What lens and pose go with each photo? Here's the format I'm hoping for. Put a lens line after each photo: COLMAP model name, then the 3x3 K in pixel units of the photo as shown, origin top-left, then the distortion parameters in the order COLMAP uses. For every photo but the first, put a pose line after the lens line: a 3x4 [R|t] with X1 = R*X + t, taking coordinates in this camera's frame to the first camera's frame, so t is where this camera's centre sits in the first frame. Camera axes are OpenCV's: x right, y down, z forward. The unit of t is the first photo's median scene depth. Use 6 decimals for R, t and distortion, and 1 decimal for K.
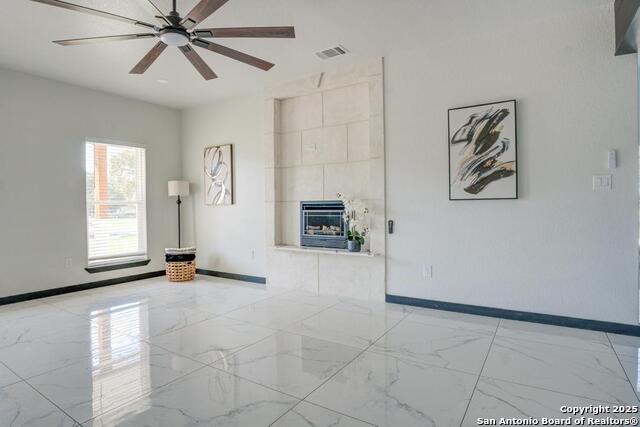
lens RADIAL K [[358.2, 0, 320.0], [0, 358.2, 213.5], [0, 0, 1]] dist [-0.000588, -0.000401]
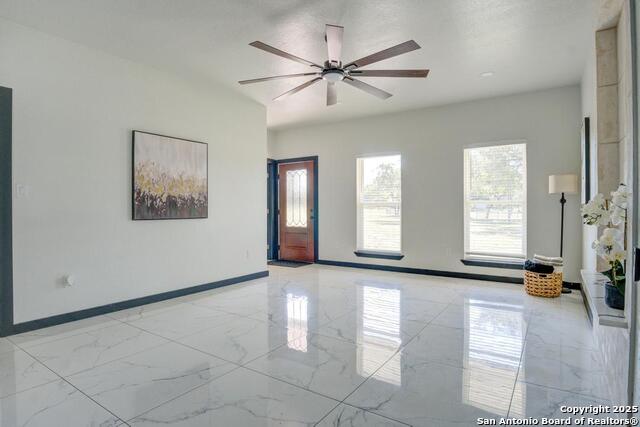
lens RADIAL K [[358.2, 0, 320.0], [0, 358.2, 213.5], [0, 0, 1]] dist [-0.000588, -0.000401]
pose [[-0.021696, 0.024998, -0.999452, 0.495488], [-0.006020, 0.999666, 0.025134, -0.023576], [0.999746, 0.006562, -0.021538, 0.541083]]
